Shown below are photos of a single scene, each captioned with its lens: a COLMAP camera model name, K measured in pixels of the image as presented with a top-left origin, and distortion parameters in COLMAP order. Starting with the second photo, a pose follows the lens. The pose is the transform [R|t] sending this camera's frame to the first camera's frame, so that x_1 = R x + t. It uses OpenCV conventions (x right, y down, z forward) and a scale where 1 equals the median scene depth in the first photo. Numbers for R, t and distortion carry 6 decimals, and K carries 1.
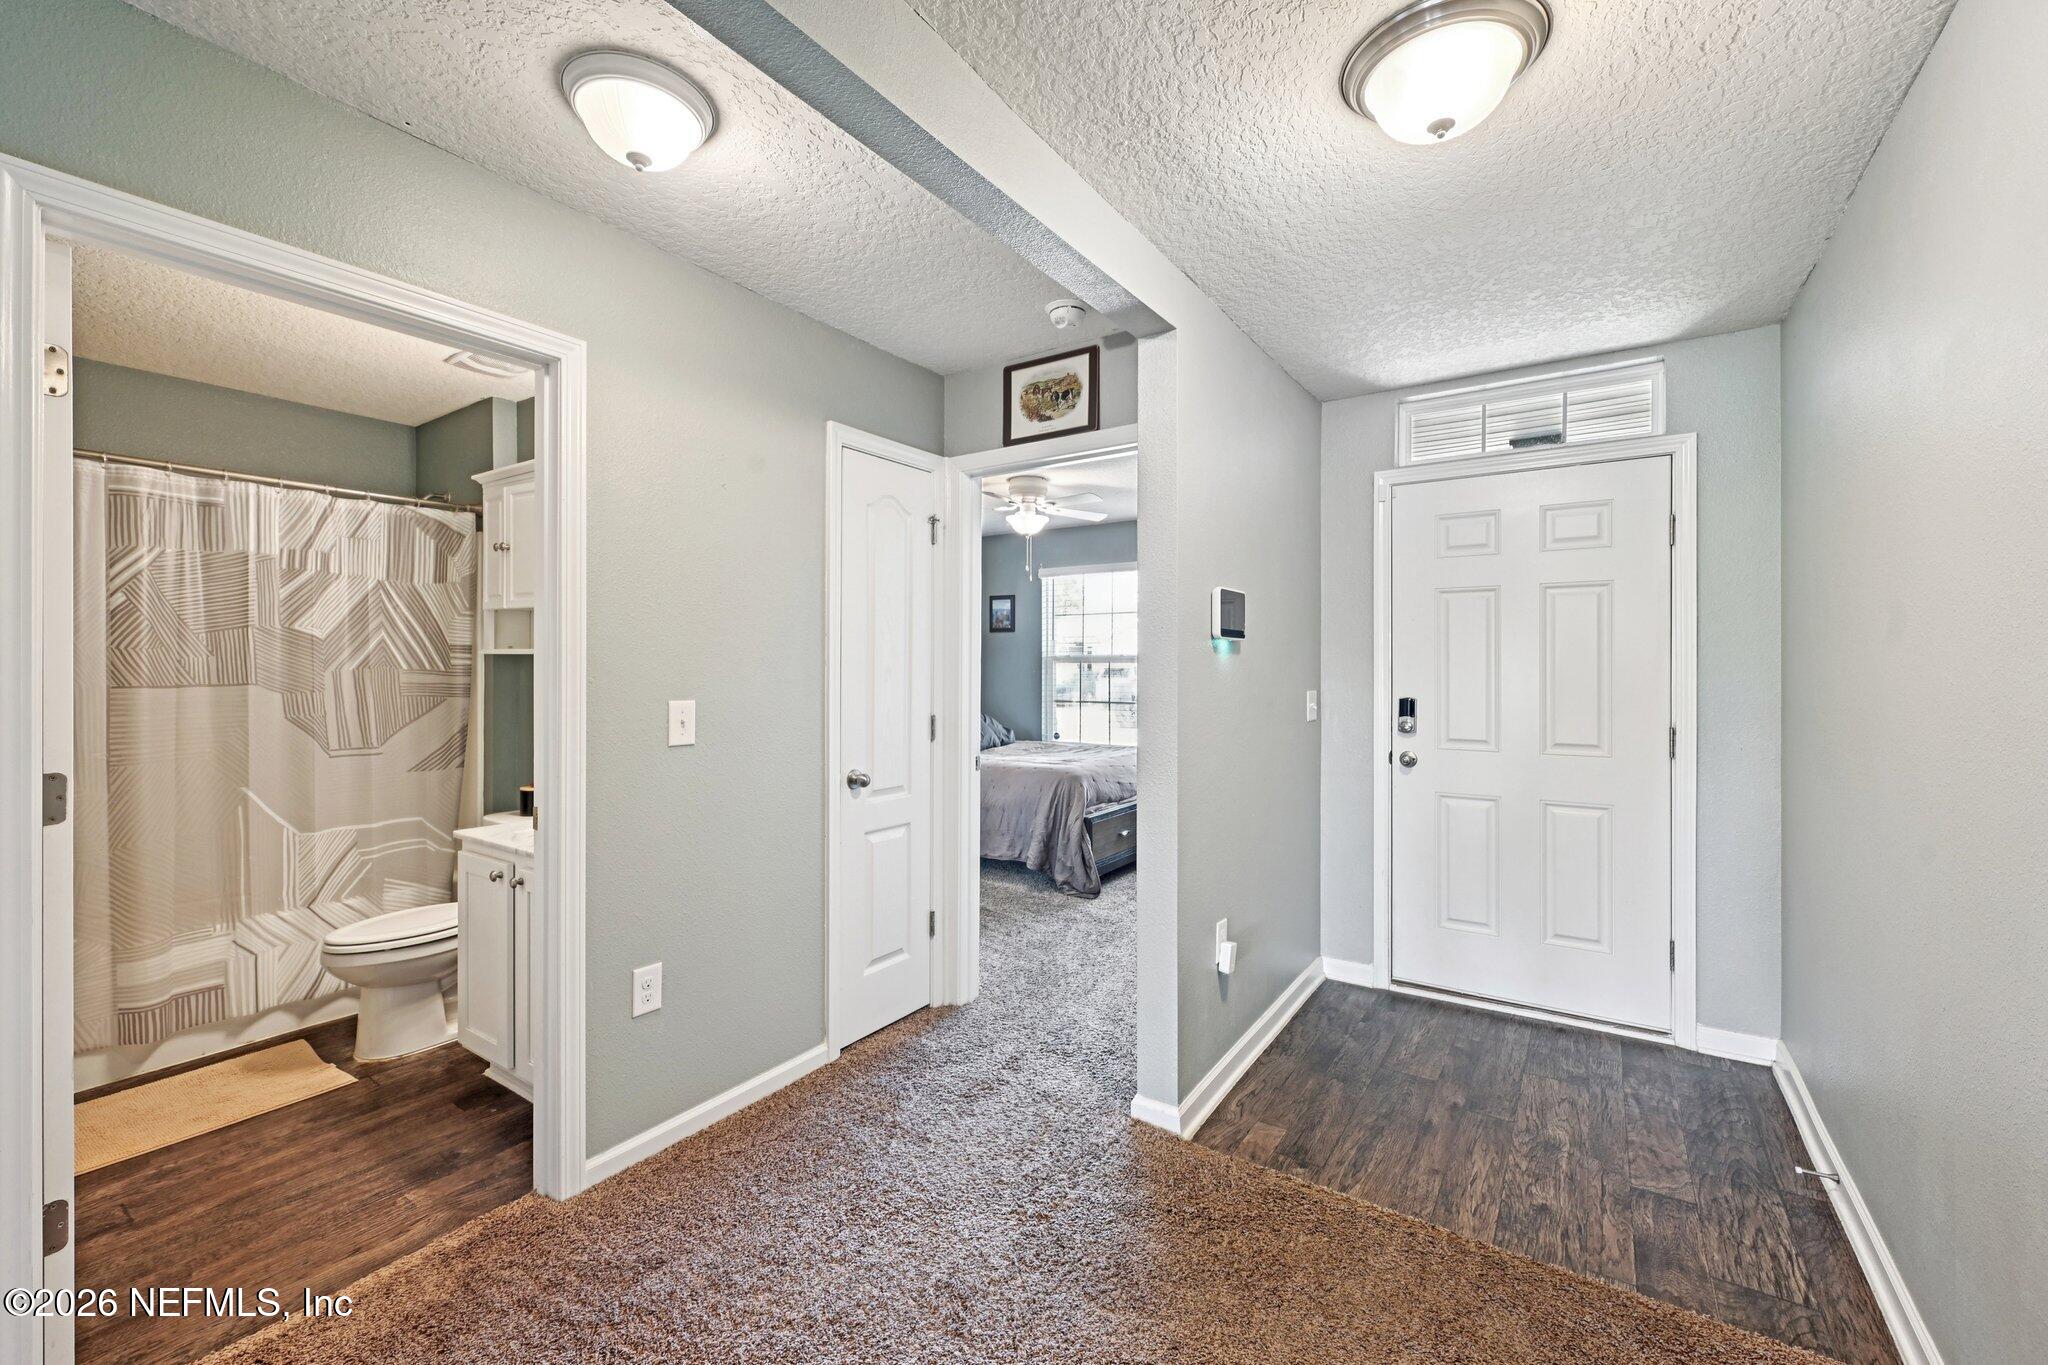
lens RADIAL K [[835.1, 0, 1027.7], [0, 835.1, 674.6], [0, 0, 1]] dist [-0.000627, -0.000021]
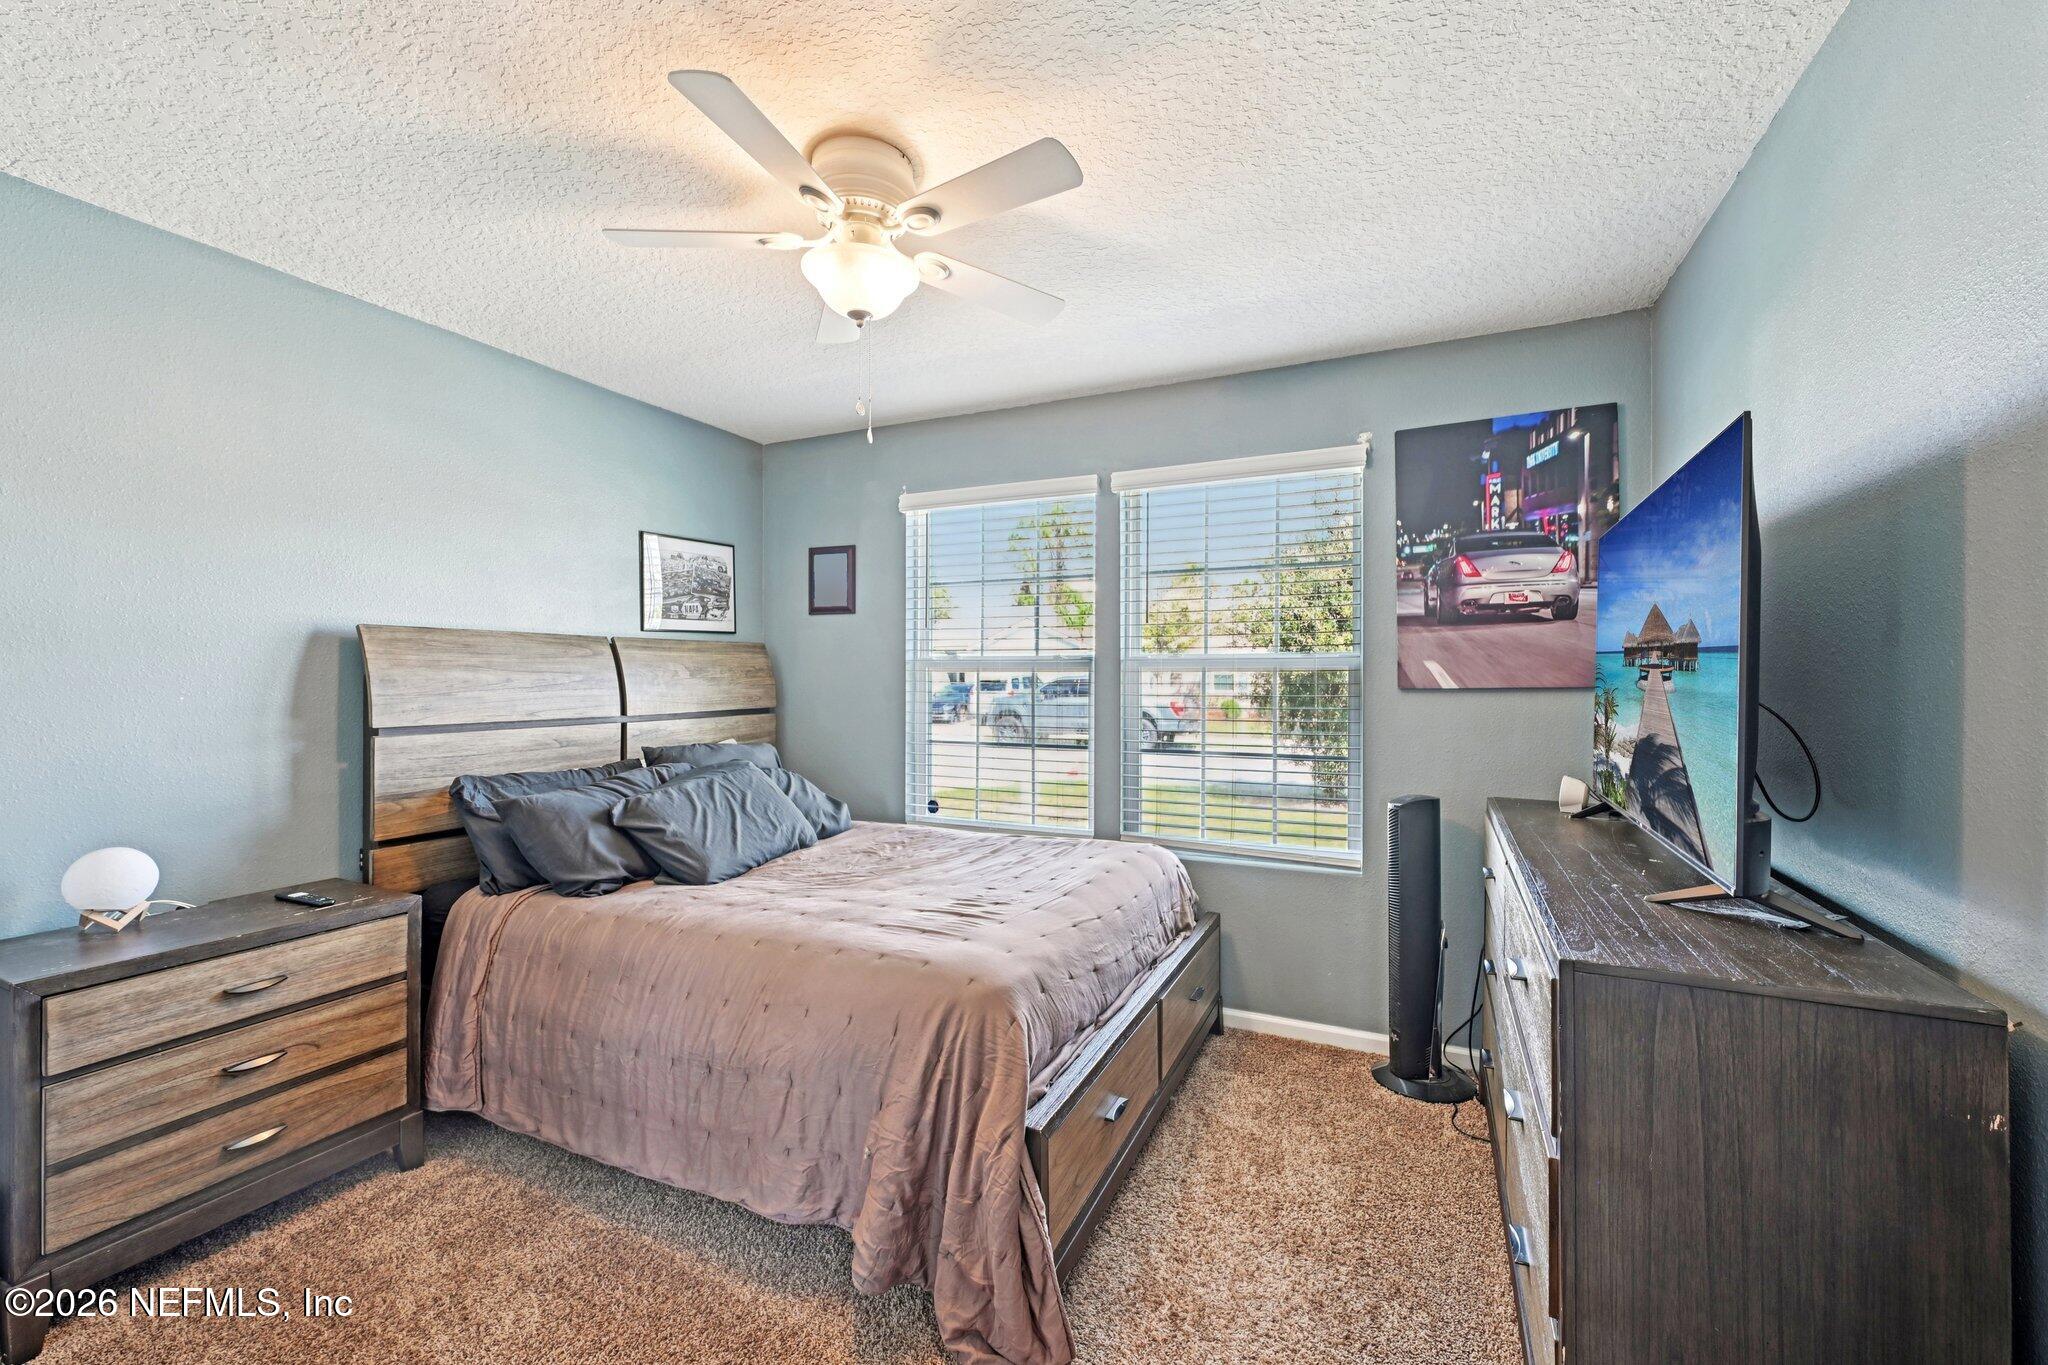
lens RADIAL K [[835.1, 0, 1027.7], [0, 835.1, 674.6], [0, 0, 1]] dist [-0.000627, -0.000021]
pose [[0.987905, 0.002424, 0.155040, 0.015787], [-0.000445, 0.999918, -0.012799, -0.006409], [-0.155058, 0.012575, 0.987825, 0.637569]]
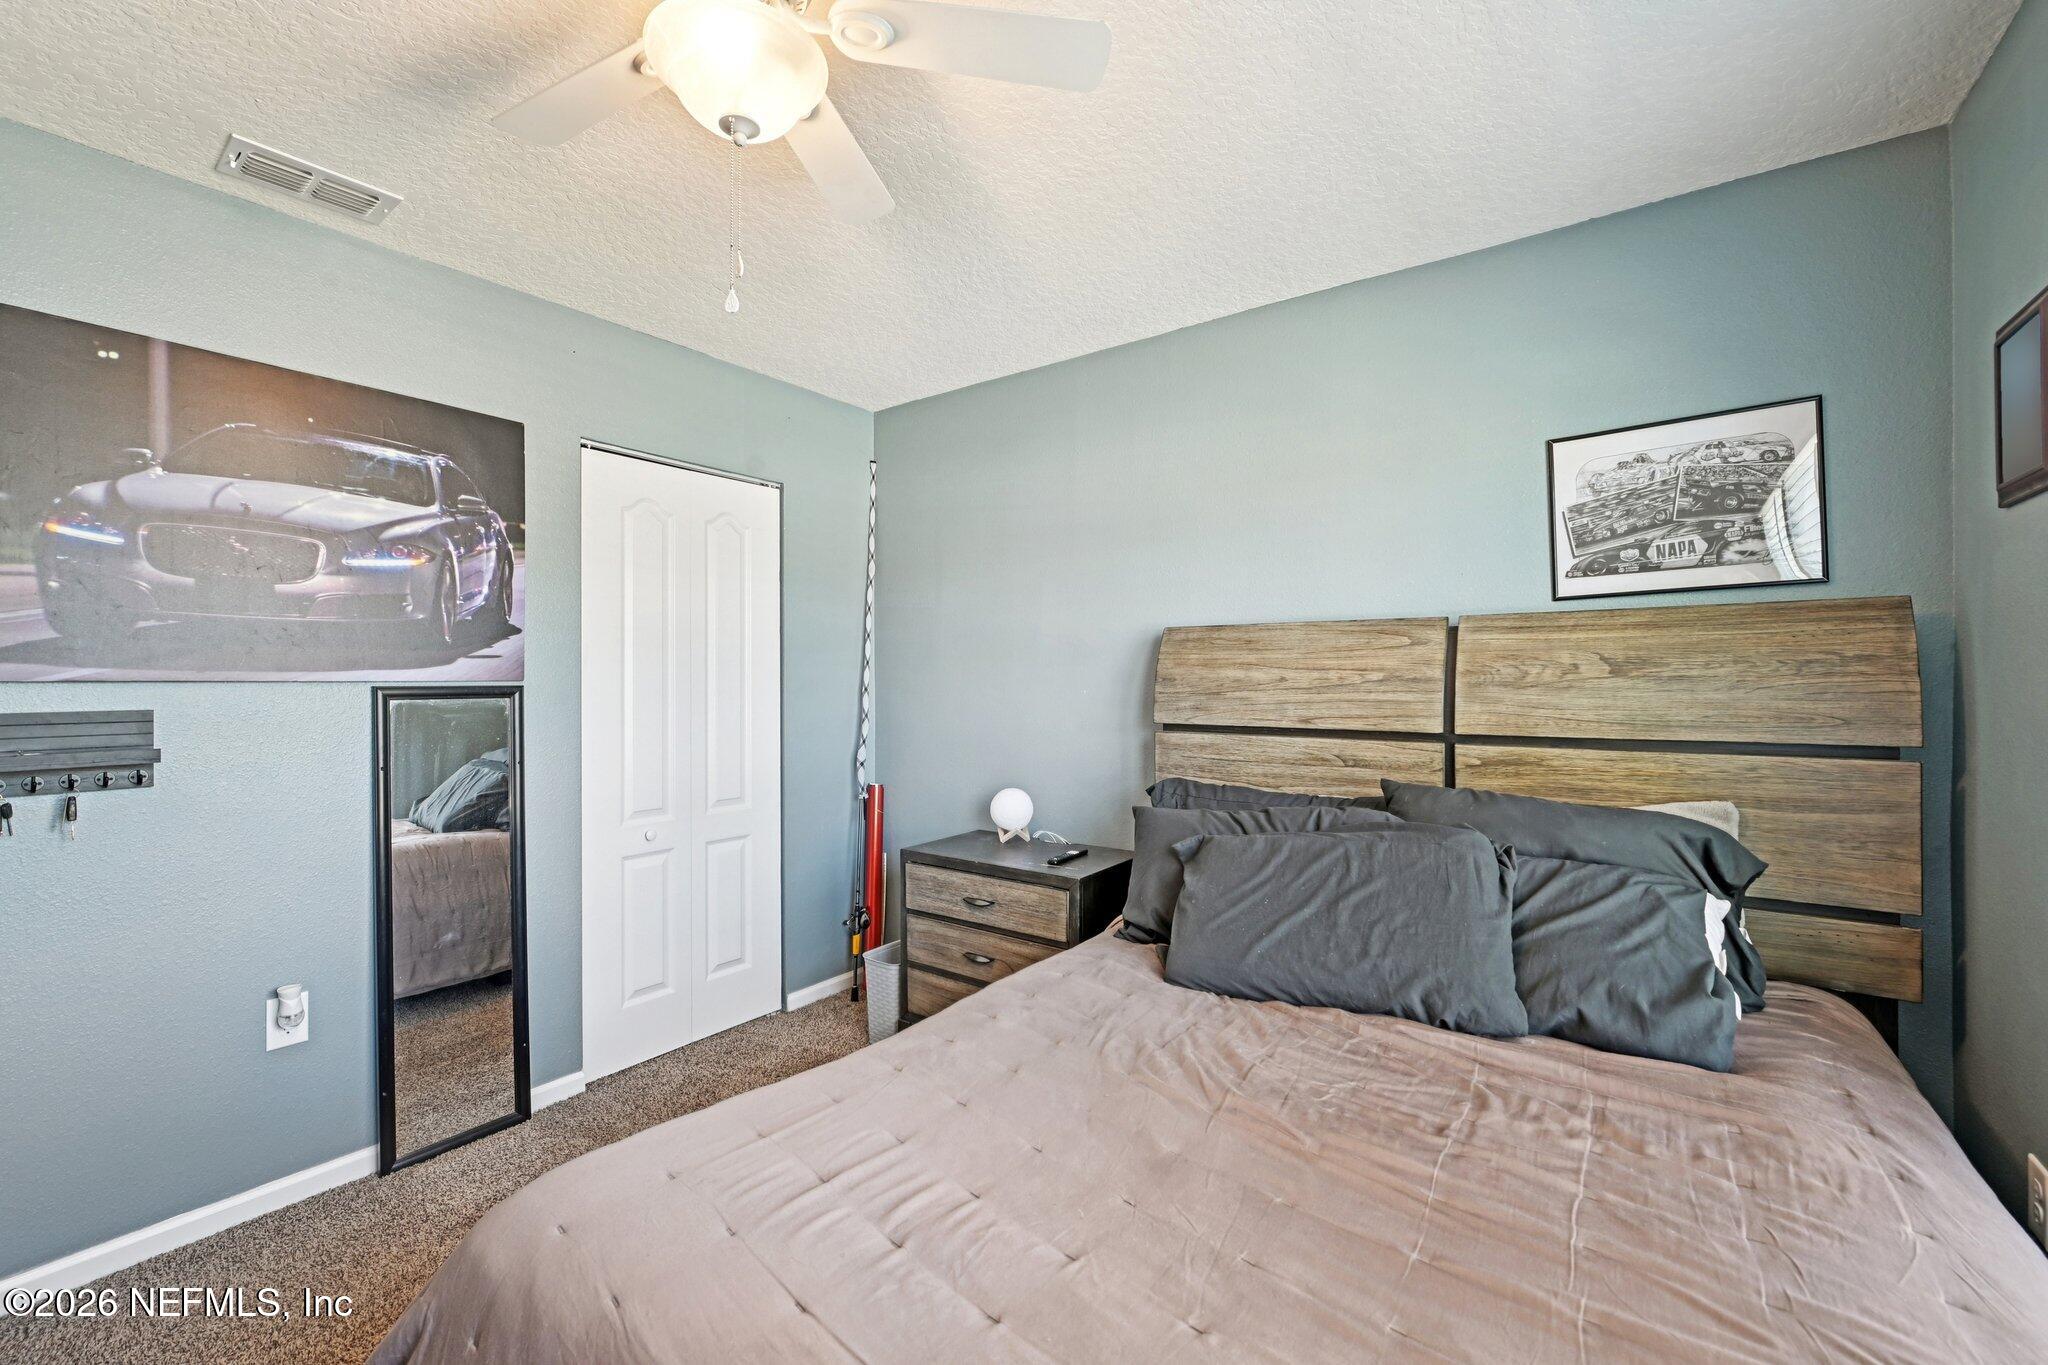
lens RADIAL K [[835.1, 0, 1027.7], [0, 835.1, 674.6], [0, 0, 1]] dist [-0.000627, -0.000021]
pose [[-0.038085, -0.002798, -0.999271, 0.242709], [-0.010036, 0.999947, -0.002418, -0.009726], [0.999224, 0.009937, -0.038111, 1.111993]]
